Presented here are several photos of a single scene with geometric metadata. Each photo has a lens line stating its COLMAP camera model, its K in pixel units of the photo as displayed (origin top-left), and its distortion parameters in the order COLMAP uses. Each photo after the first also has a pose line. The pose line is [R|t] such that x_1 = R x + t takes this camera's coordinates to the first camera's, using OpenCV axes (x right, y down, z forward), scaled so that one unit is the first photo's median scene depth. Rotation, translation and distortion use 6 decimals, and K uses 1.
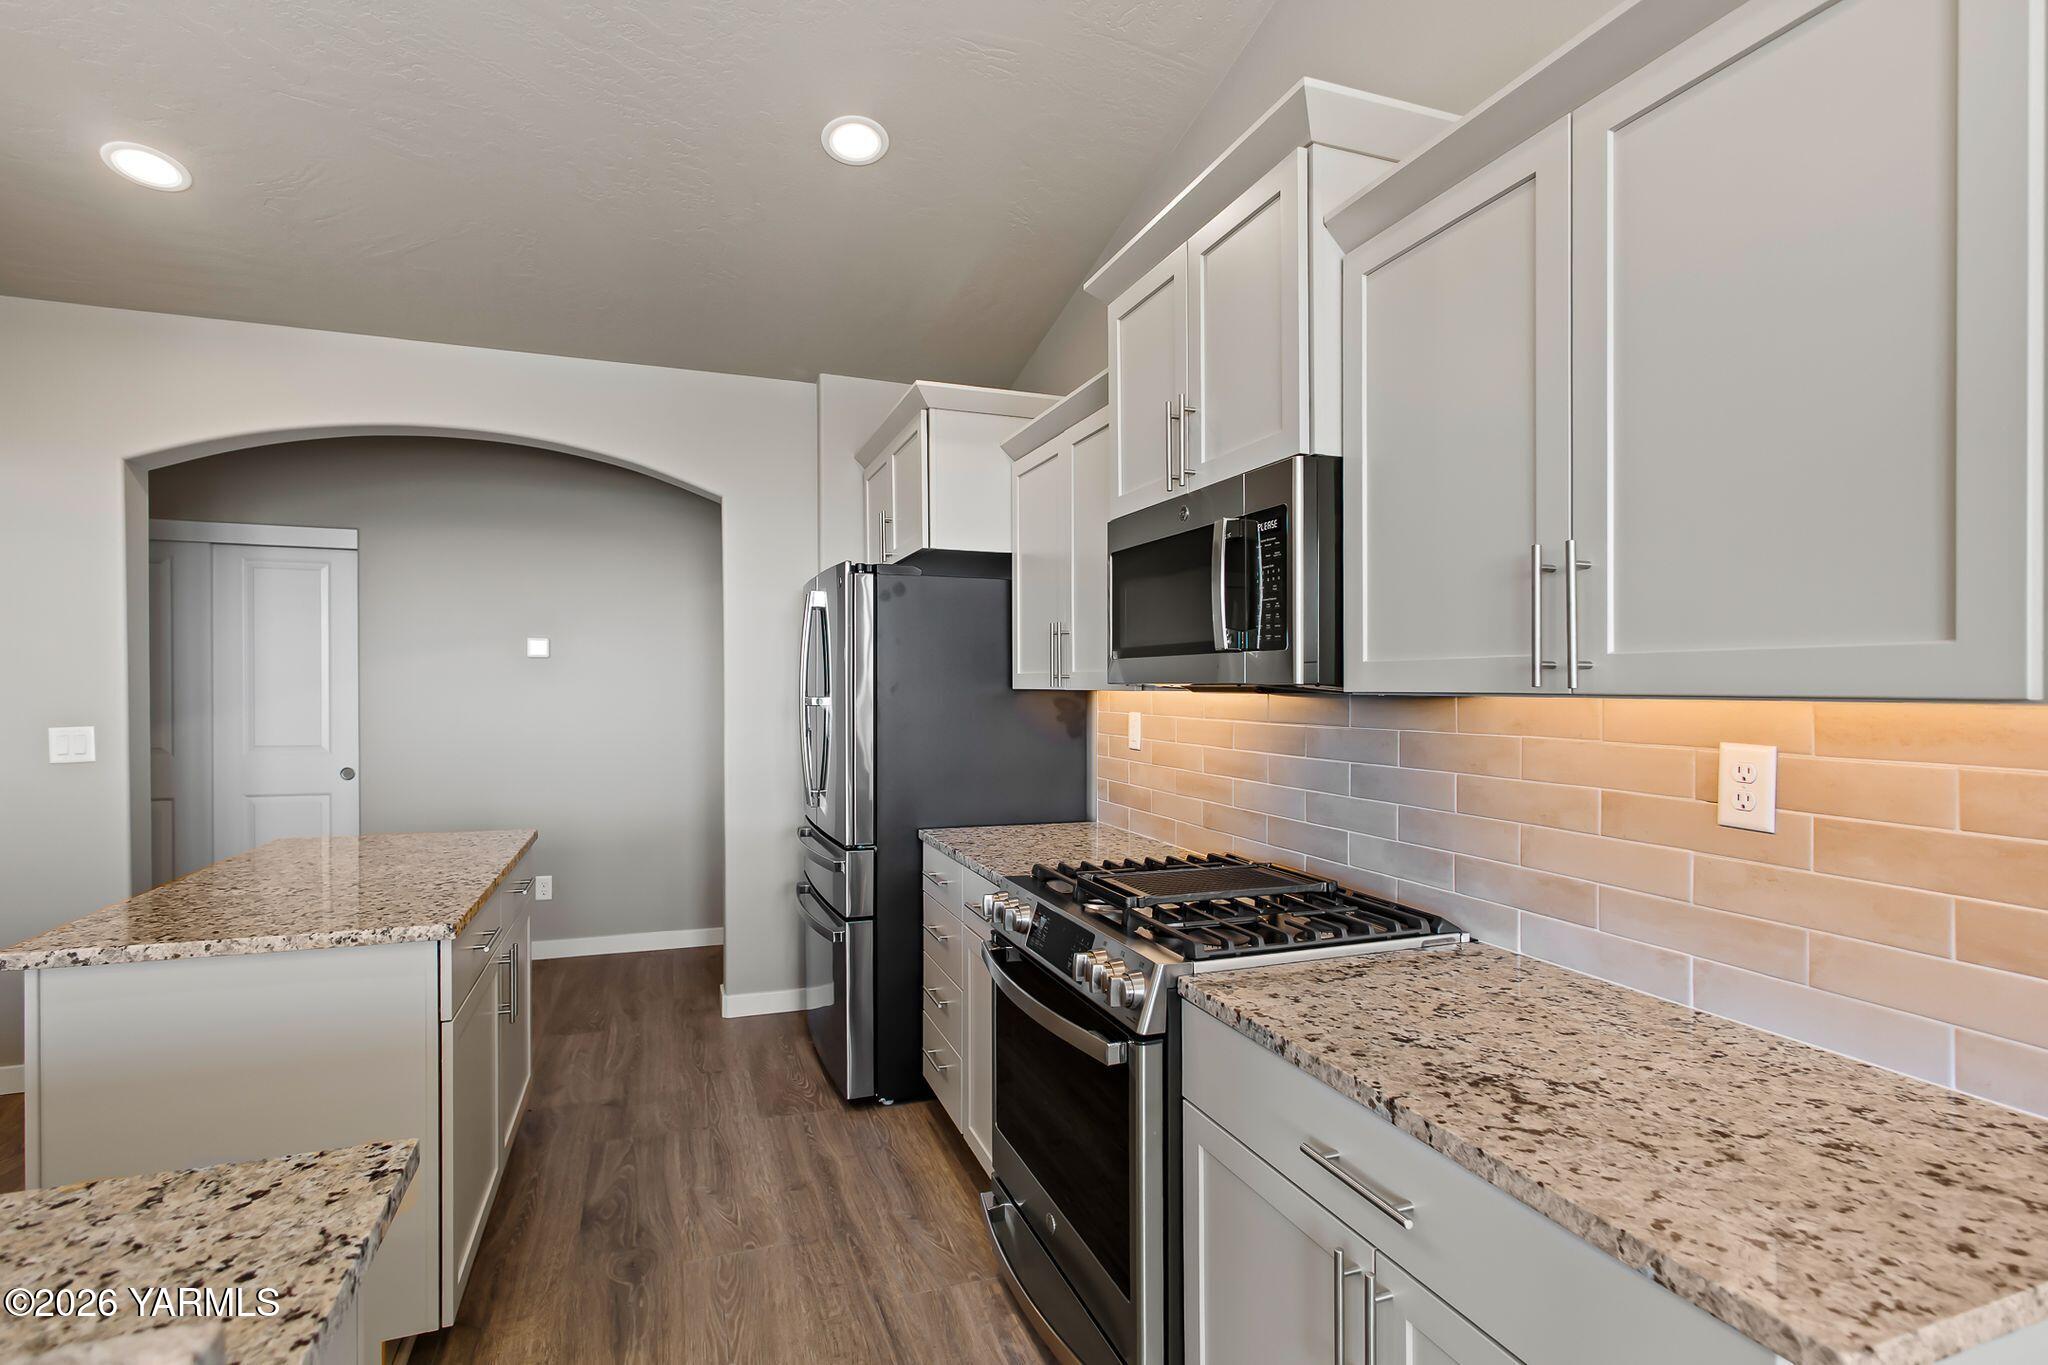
lens RADIAL K [[965.9, 0, 1007.9], [0, 965.9, 687.4], [0, 0, 1]] dist [-0.000590, 0.001131]
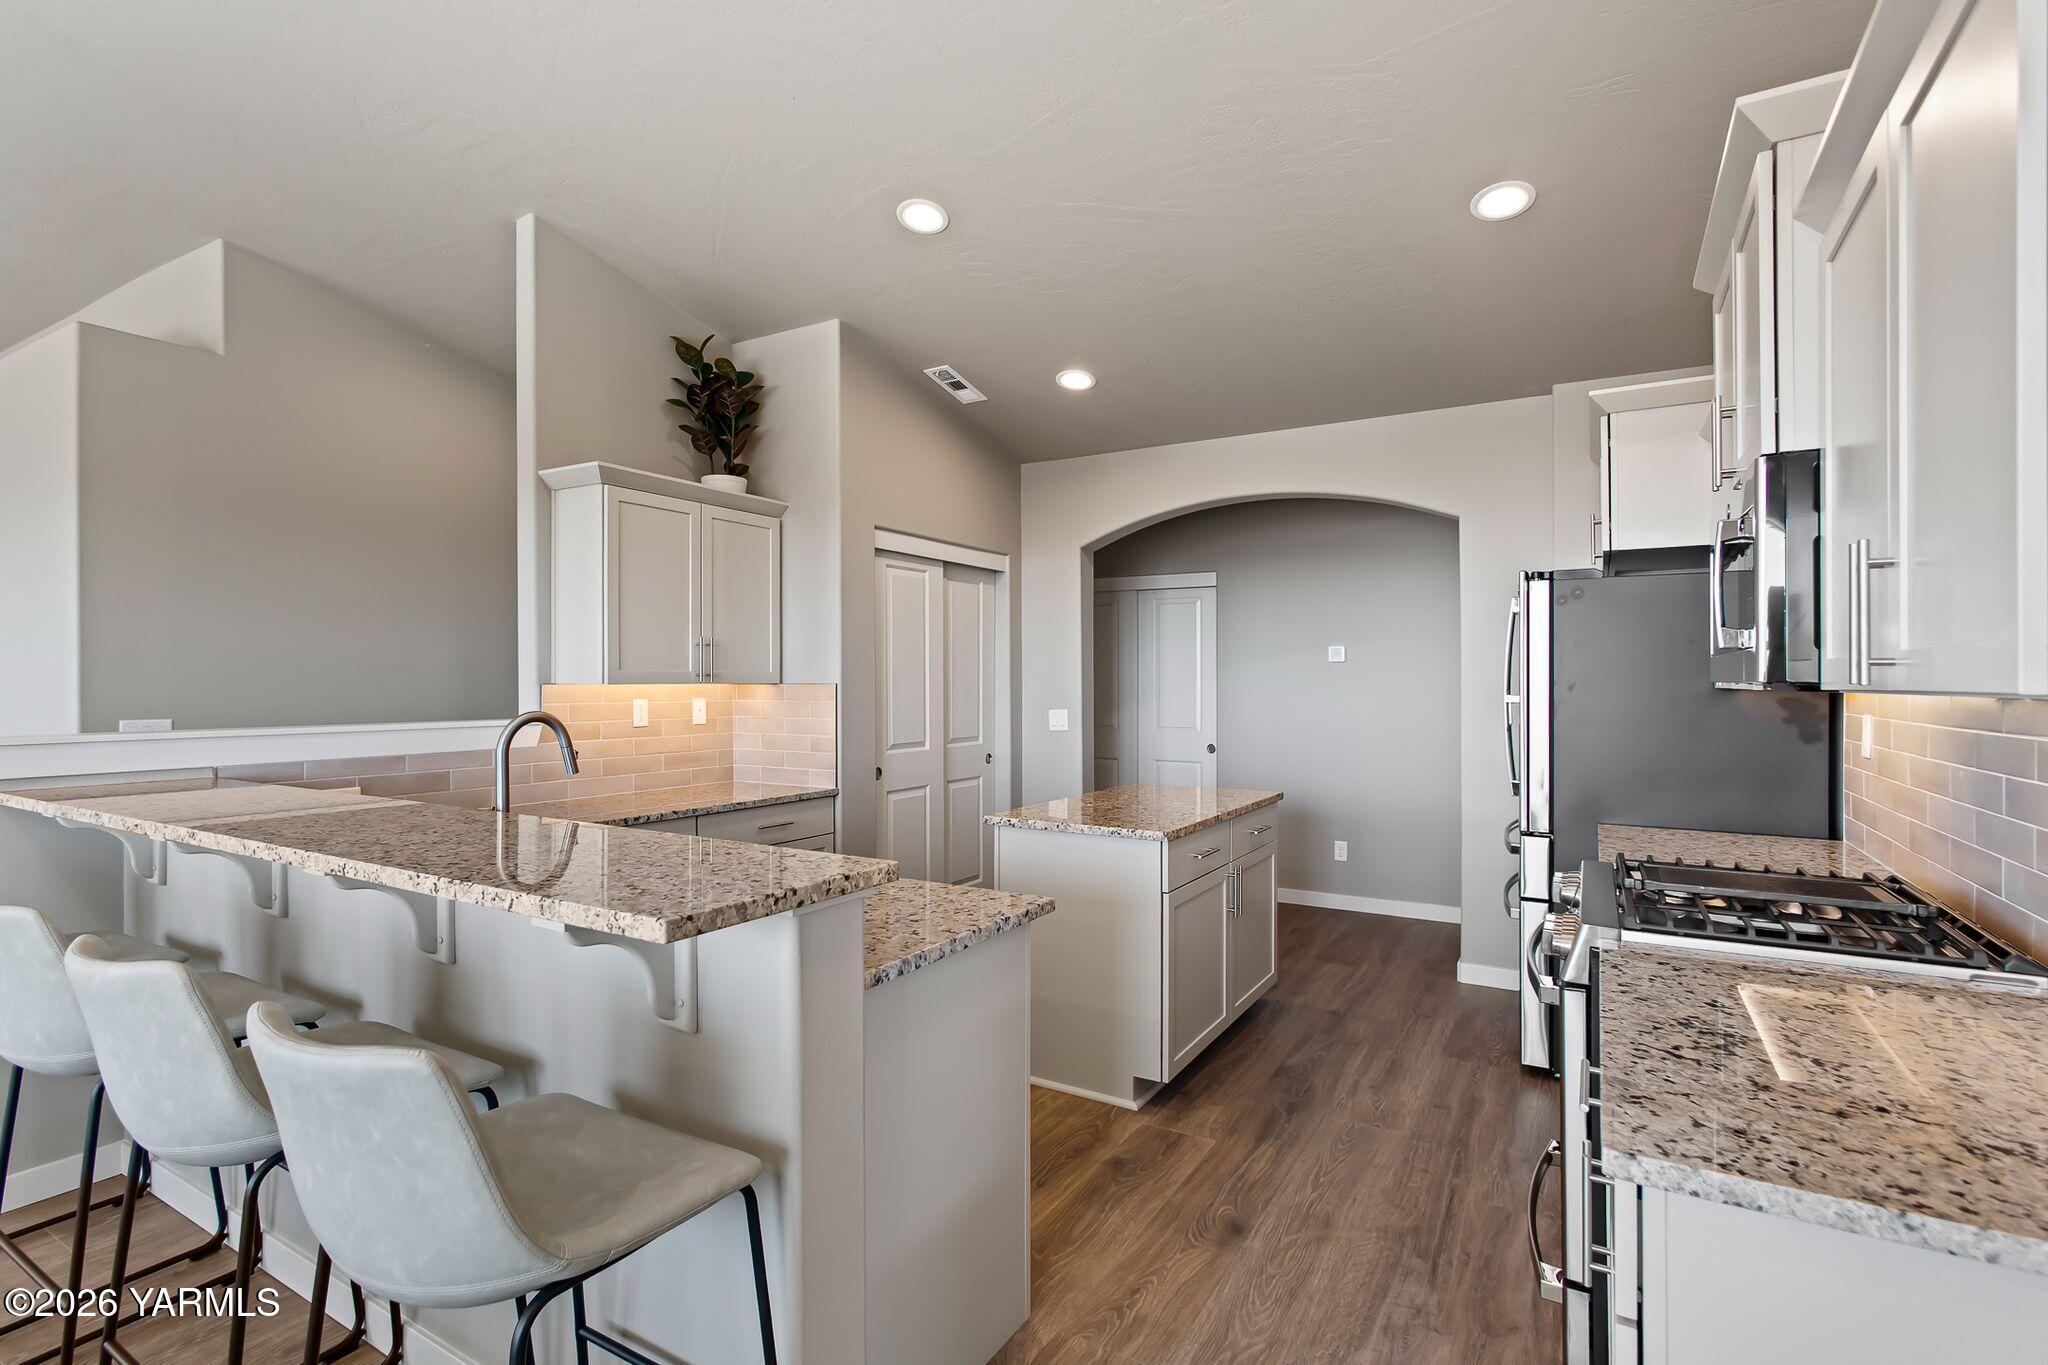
lens RADIAL K [[969.1, 0, 1024.0], [0, 969.1, 682.5], [0, 0, 1]] dist [0.001464, 0.000699]
pose [[0.635197, -0.002921, -0.772345, 0.401746], [-0.001057, 0.999989, -0.004652, 0.001810], [0.772350, 0.003771, 0.635186, -0.163077]]
